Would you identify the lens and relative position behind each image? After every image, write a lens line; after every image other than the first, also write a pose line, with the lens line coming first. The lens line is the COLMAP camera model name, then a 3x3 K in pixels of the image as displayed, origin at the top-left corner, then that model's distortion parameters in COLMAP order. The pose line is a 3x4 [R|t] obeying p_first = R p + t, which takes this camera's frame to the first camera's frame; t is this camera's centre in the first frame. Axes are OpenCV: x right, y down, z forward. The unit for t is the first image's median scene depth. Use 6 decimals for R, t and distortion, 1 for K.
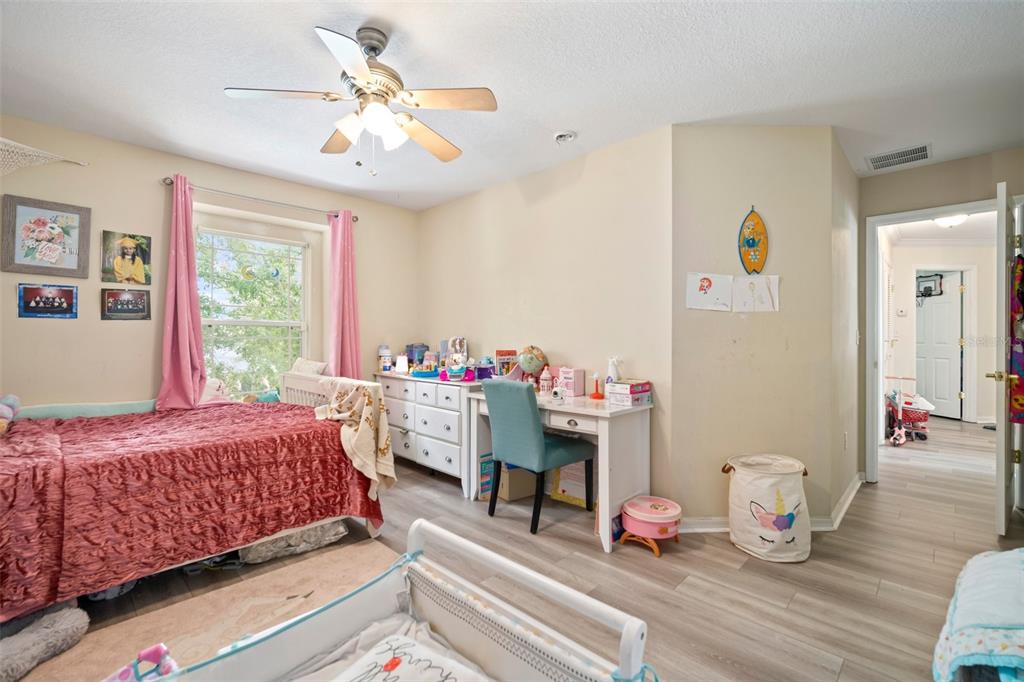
lens RADIAL K [[453.4, 0, 514.3], [0, 453.4, 339.5], [0, 0, 1]] dist [-0.003131, -0.000421]
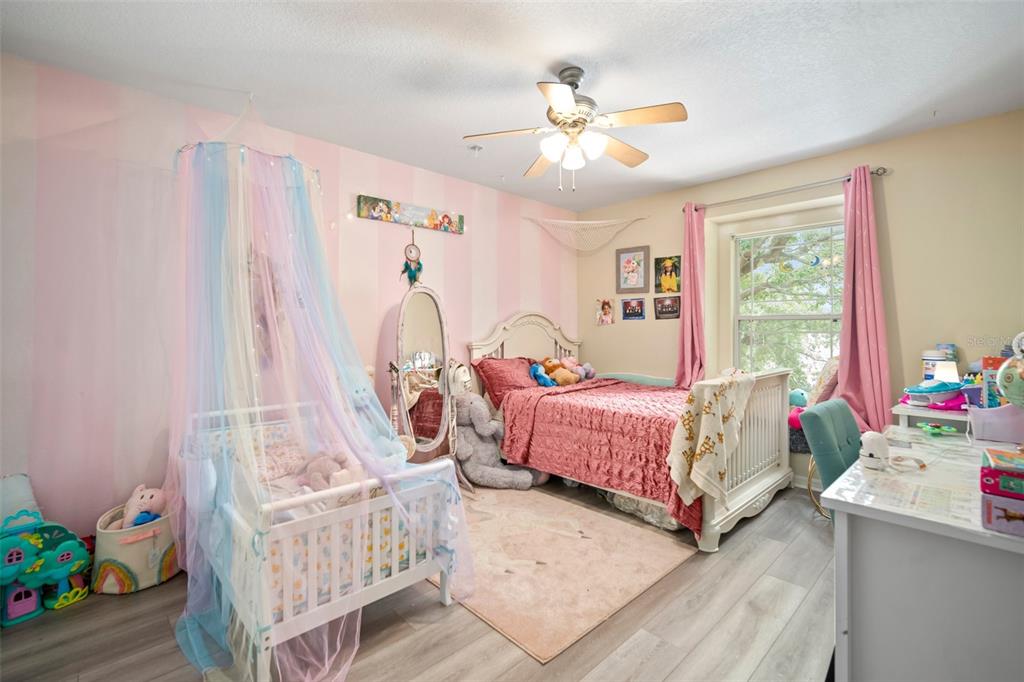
lens RADIAL K [[453.4, 0, 514.3], [0, 453.4, 332.9], [0, 0, 1]] dist [-0.003131, -0.000421]
pose [[-0.043666, 0.000681, -0.999046, 0.593237], [-0.006005, 0.999982, 0.000944, 0.001031], [0.999028, 0.006040, -0.043661, 0.635207]]
